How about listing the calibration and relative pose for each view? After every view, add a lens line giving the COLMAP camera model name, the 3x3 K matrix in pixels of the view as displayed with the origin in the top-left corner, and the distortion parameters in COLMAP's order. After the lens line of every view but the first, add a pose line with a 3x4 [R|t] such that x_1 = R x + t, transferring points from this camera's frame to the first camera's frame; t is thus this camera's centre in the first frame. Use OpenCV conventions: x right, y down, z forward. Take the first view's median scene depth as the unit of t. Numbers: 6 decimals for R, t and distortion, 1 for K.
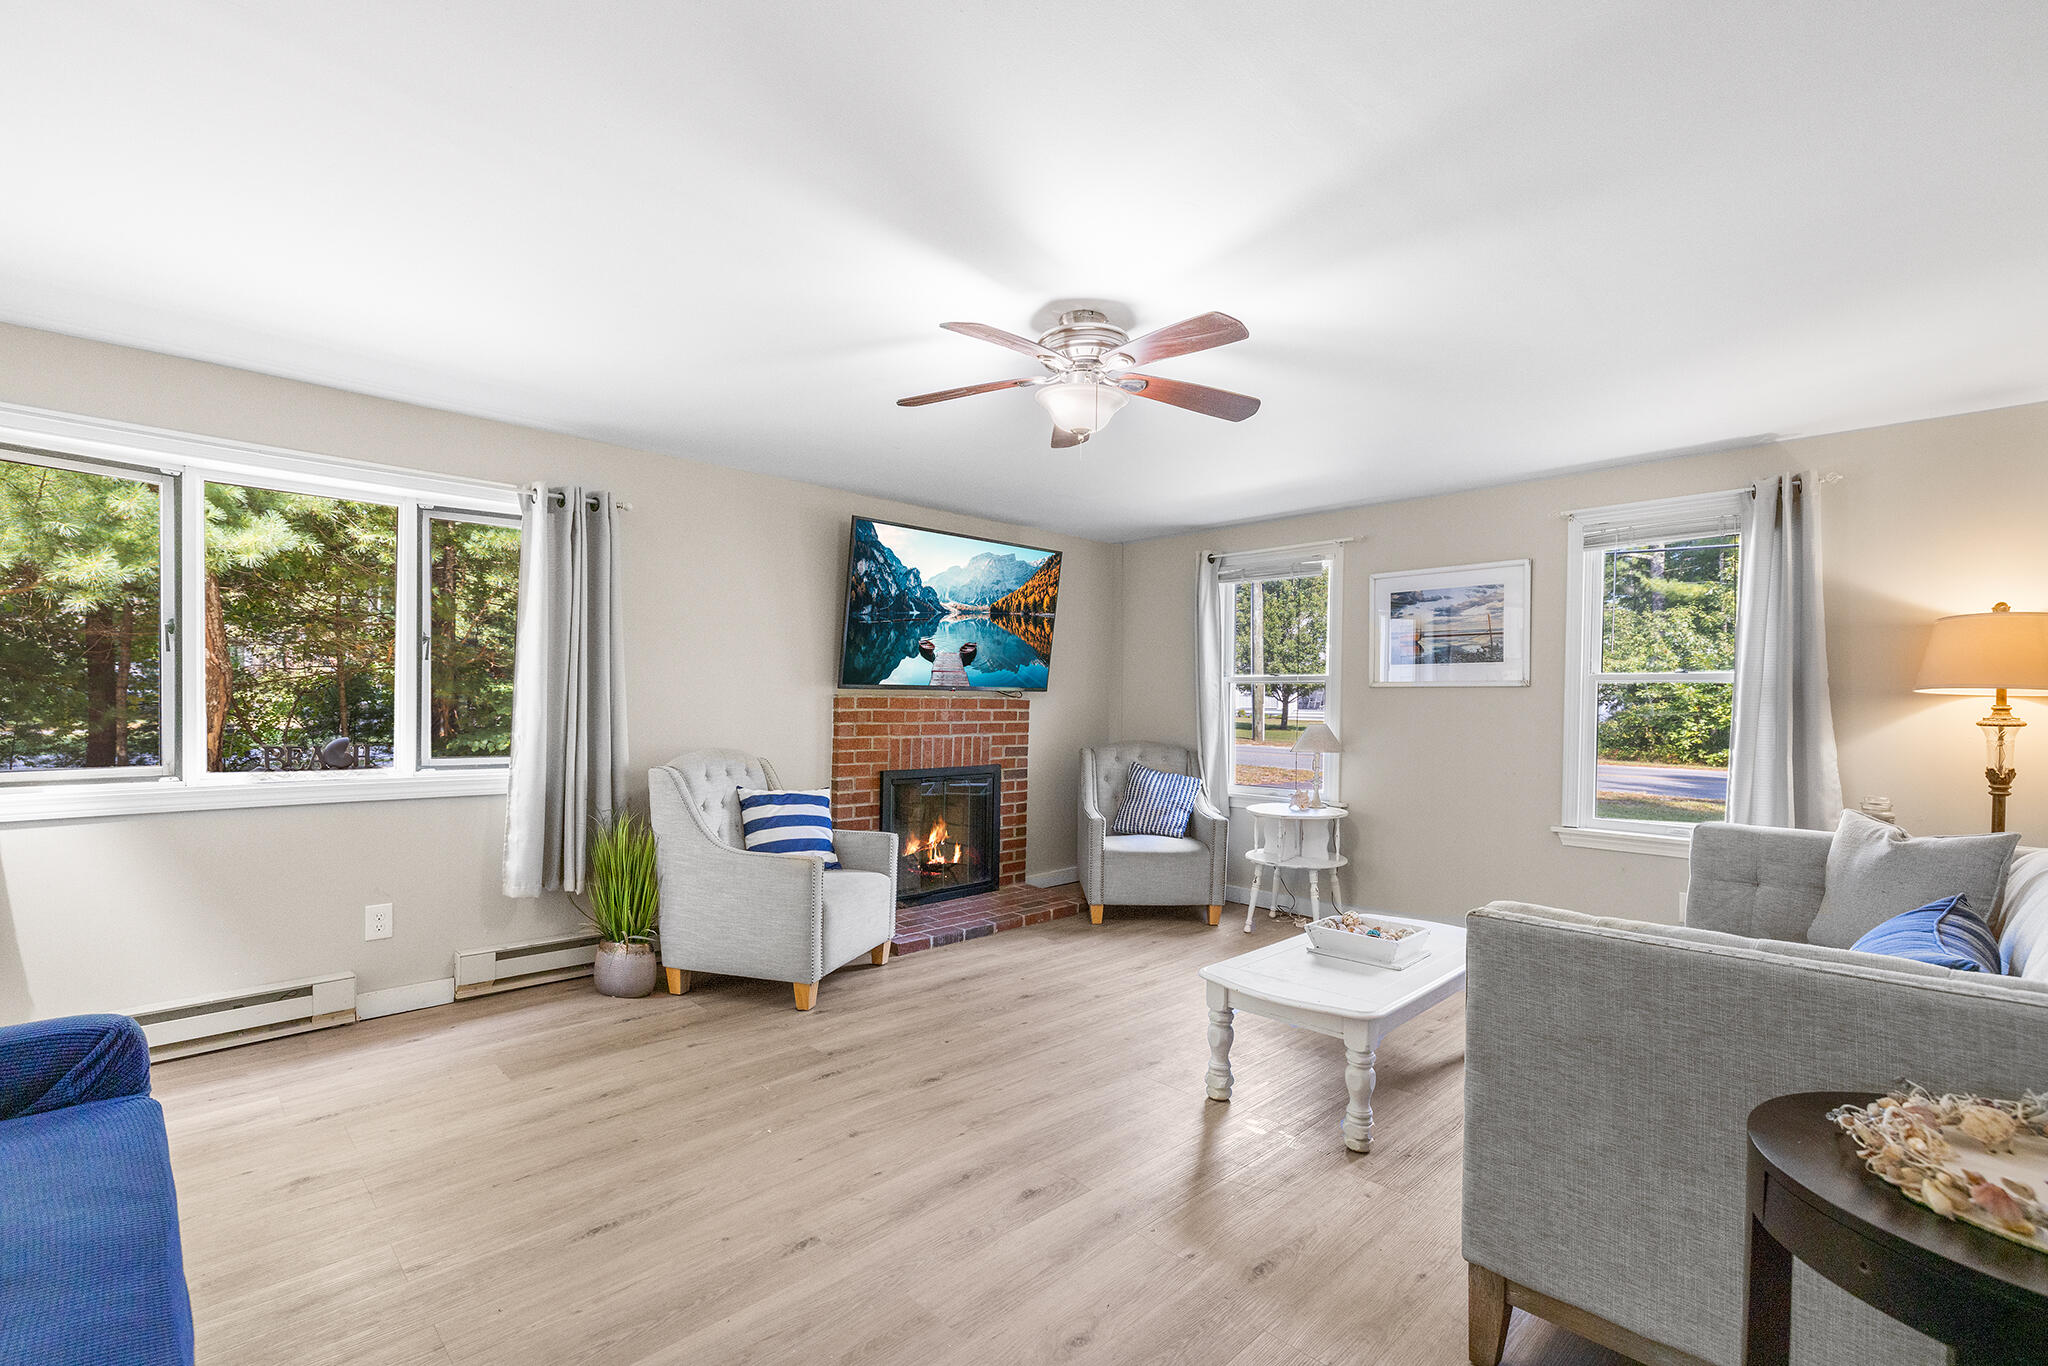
lens RADIAL K [[890.3, 0, 1008.6], [0, 890.3, 685.8], [0, 0, 1]] dist [0.001902, 0.000183]
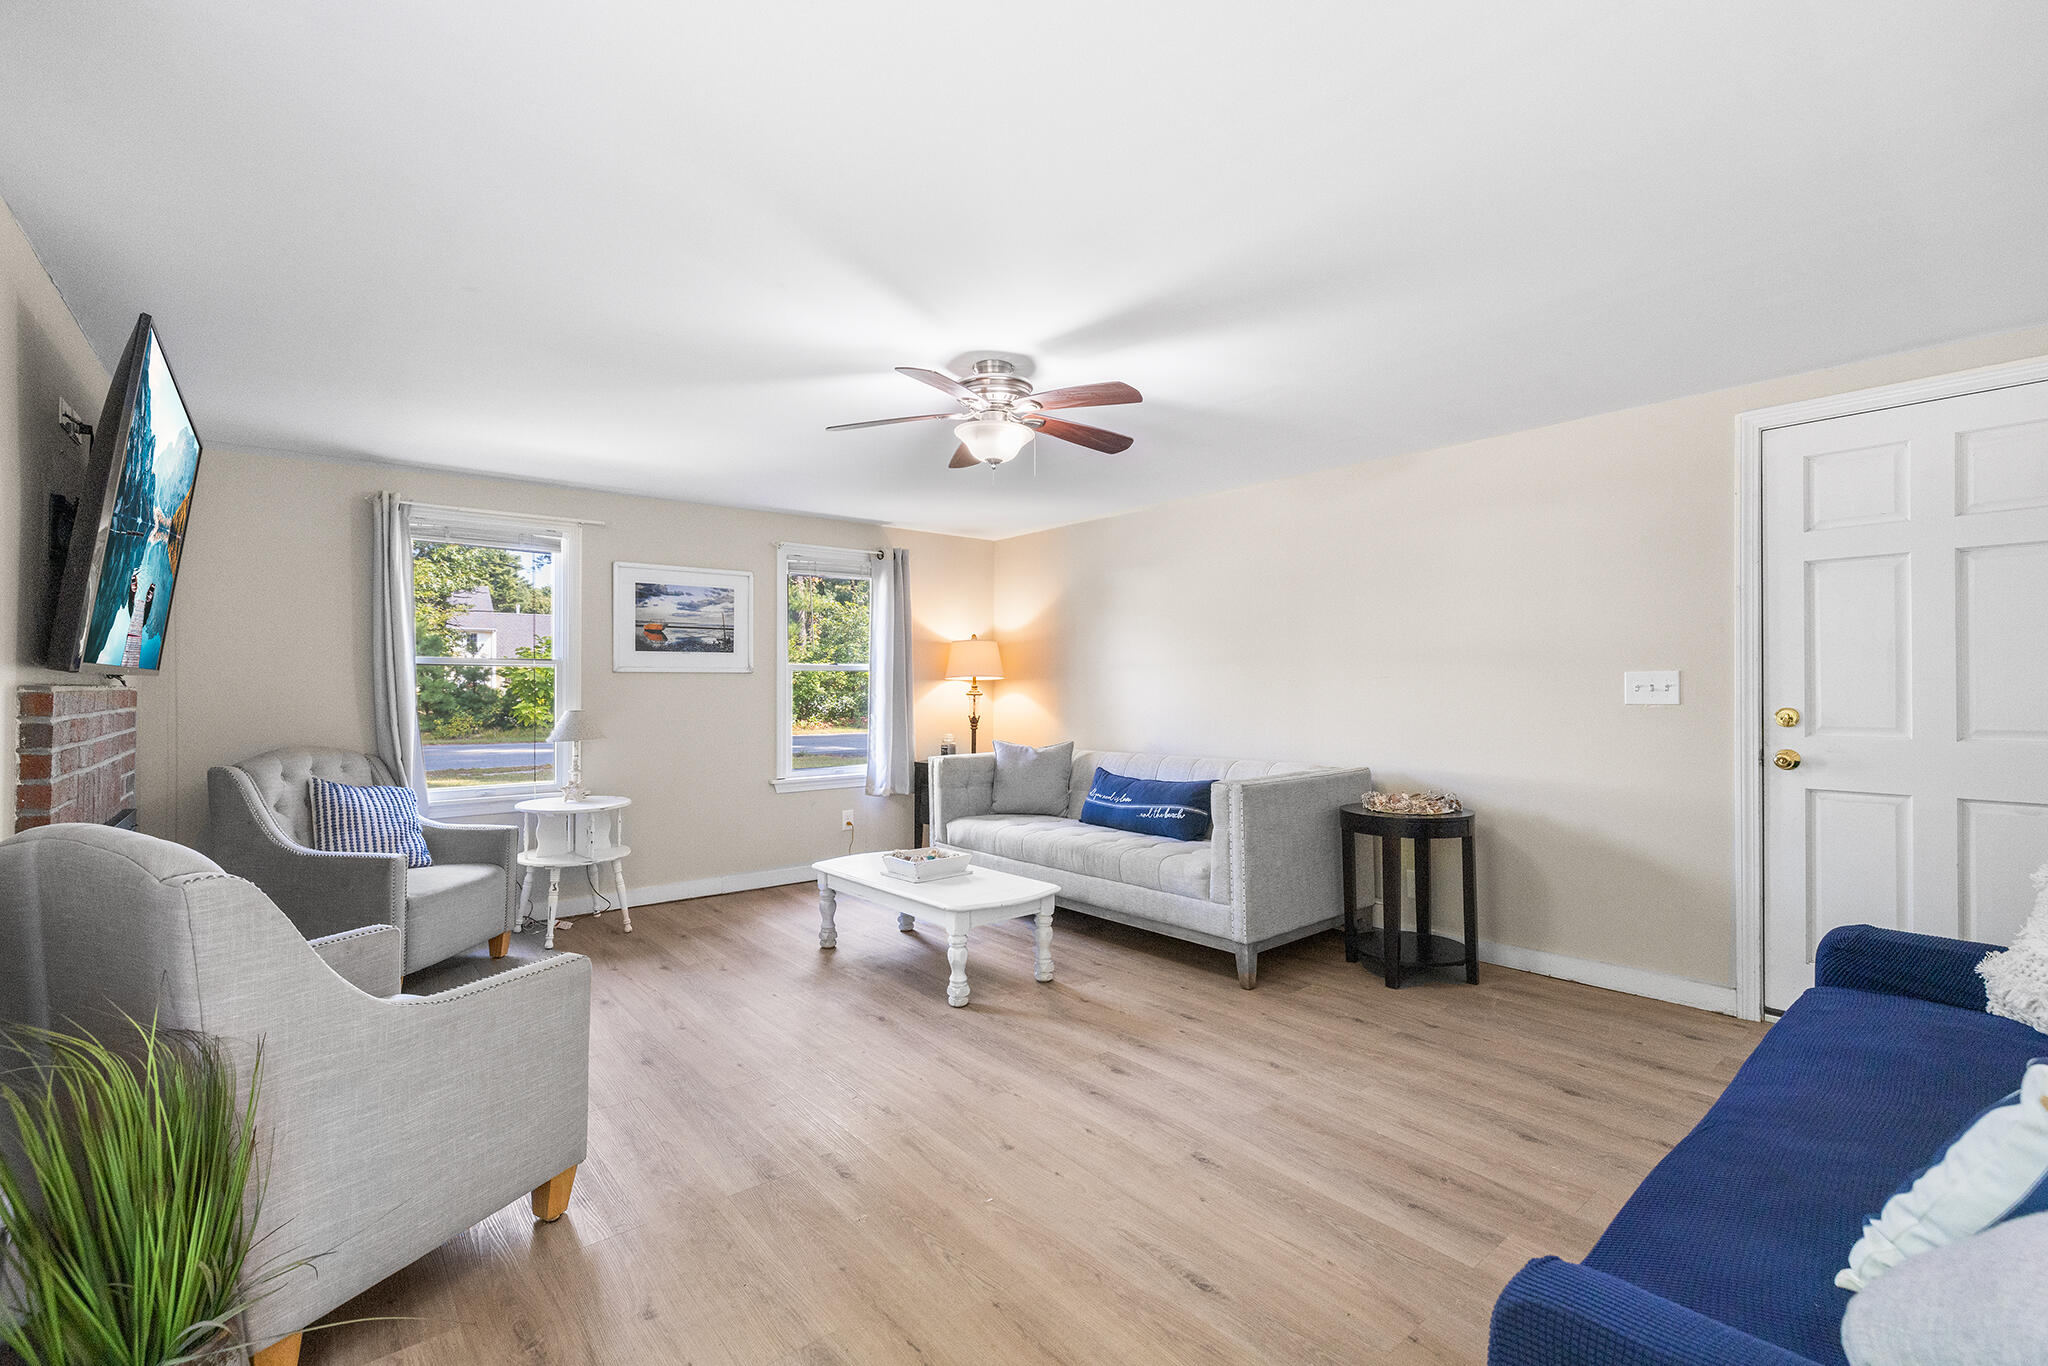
lens RADIAL K [[890.3, 0, 1008.6], [0, 890.3, 685.8], [0, 0, 1]] dist [0.001902, 0.000183]
pose [[0.089704, -0.011805, 0.995898, -0.708279], [-0.015074, 0.999799, 0.013209, -0.004015], [-0.995854, -0.016197, 0.089508, 0.580918]]
